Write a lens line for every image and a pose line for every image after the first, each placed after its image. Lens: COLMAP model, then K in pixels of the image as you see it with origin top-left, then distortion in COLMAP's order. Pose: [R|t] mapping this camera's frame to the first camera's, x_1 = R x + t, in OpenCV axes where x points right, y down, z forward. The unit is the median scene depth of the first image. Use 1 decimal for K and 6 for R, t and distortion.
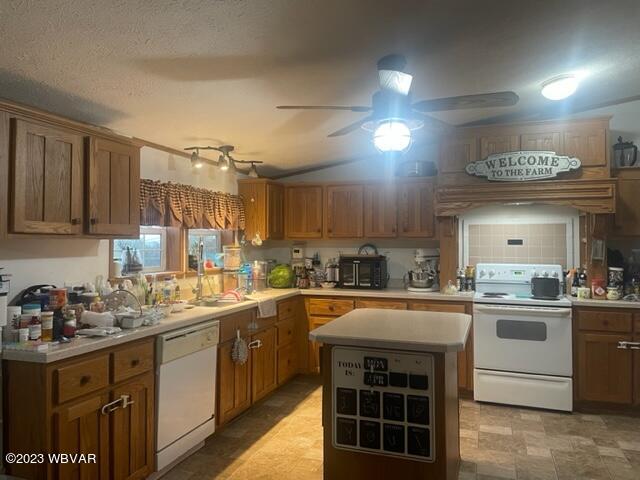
lens RADIAL K [[483.8, 0, 321.1], [0, 483.8, 232.4], [0, 0, 1]] dist [0.089329, -0.117935]
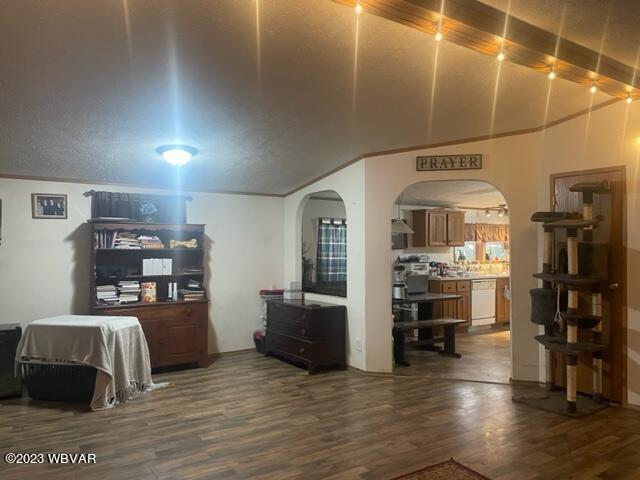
lens RADIAL K [[483.8, 0, 320.8], [0, 483.8, 238.7], [0, 0, 1]] dist [0.089329, -0.117935]
pose [[0.799455, -0.009417, -0.600652, 0.502665], [0.011708, 0.999931, -0.000094, -0.033349], [0.600611, -0.006957, 0.799511, -1.340059]]
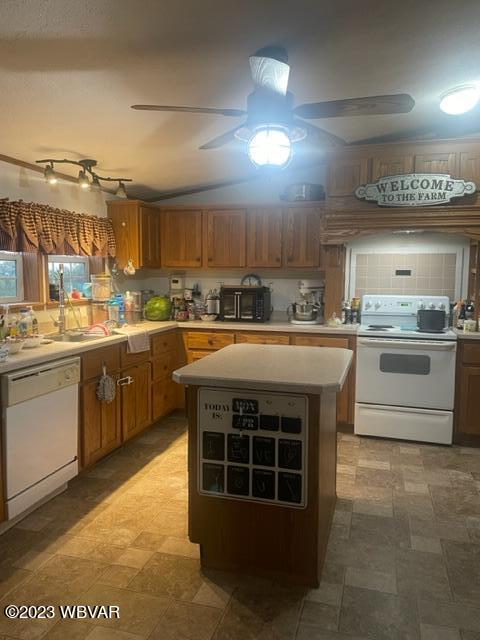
lens RADIAL K [[483.8, 0, 243.6], [0, 483.8, 319.8], [0, 0, 1]] dist [0.089329, -0.117935]
pose [[0.998123, 0.001380, 0.061222, 0.033354], [-0.008507, 0.993178, 0.116298, 0.003618], [-0.060644, -0.116600, 0.991326, 0.077687]]
